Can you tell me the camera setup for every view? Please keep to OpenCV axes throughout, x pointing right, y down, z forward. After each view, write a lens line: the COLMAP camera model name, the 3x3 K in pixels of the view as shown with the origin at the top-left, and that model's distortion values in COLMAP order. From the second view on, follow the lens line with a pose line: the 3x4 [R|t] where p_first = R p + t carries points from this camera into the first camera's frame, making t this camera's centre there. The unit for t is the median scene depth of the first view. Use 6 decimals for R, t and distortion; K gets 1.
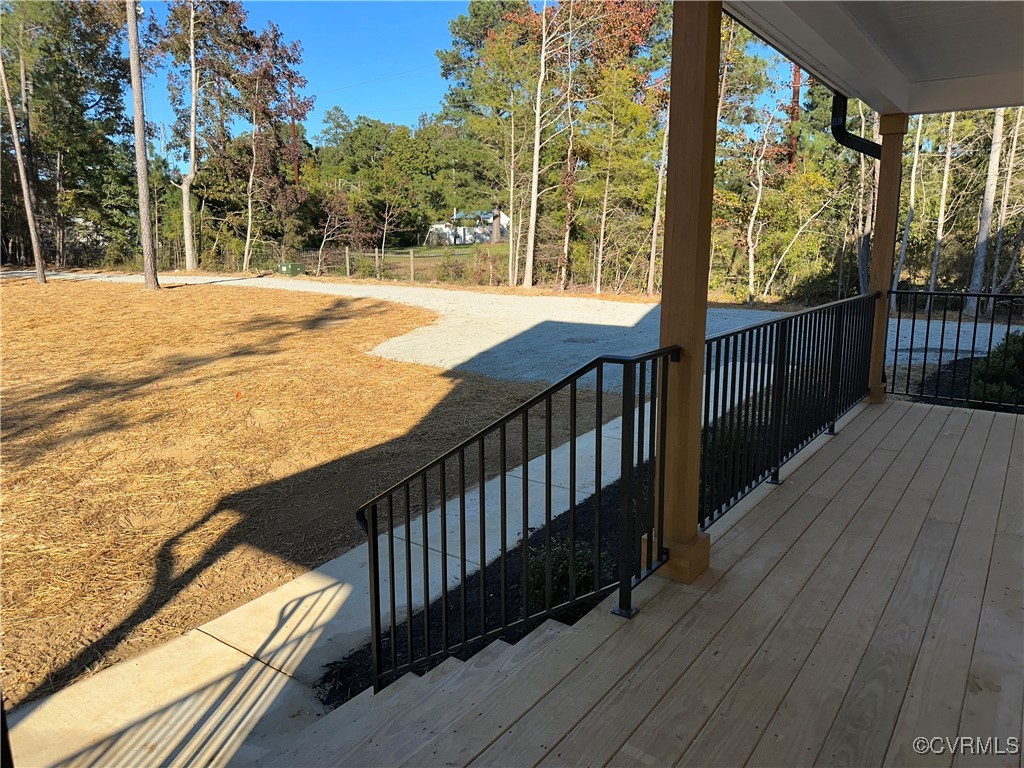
lens RADIAL K [[725.6, 0, 514.2], [0, 725.6, 388.9], [0, 0, 1]] dist [0.023136, -0.017675]
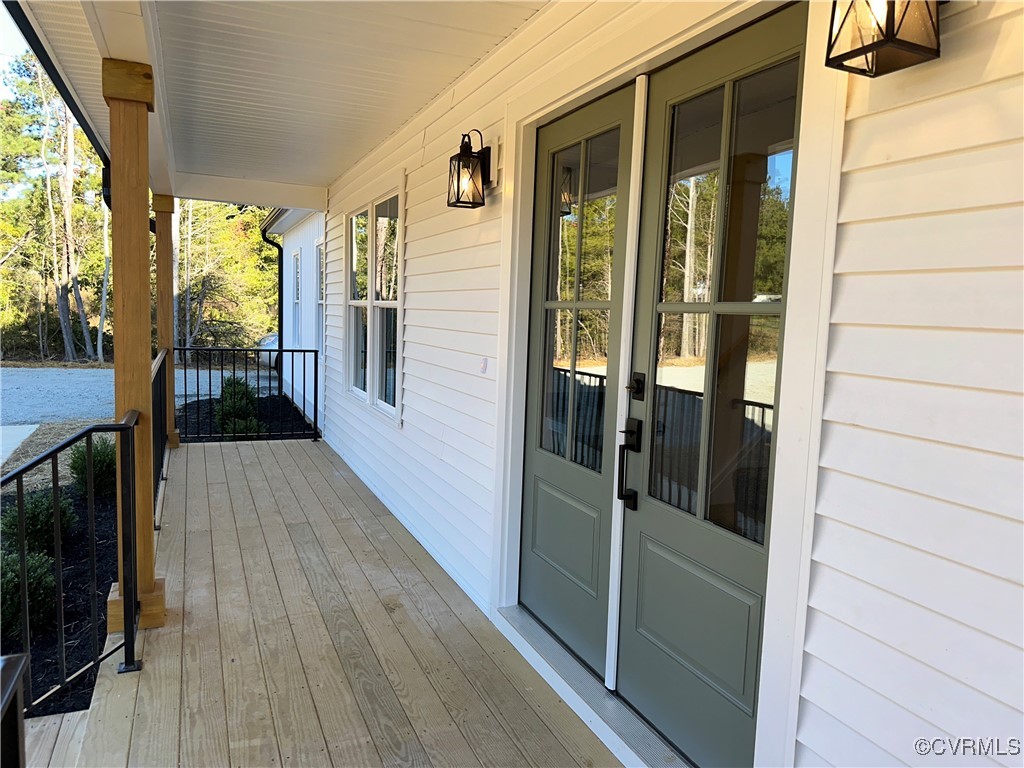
lens RADIAL K [[725.6, 0, 509.3], [0, 725.6, 383.9], [0, 0, 1]] dist [0.023136, -0.017675]
pose [[0.519371, -0.068508, 0.851798, -0.189060], [0.129881, 0.991529, 0.000554, -0.011925], [-0.844621, 0.110344, 0.523870, -0.024828]]
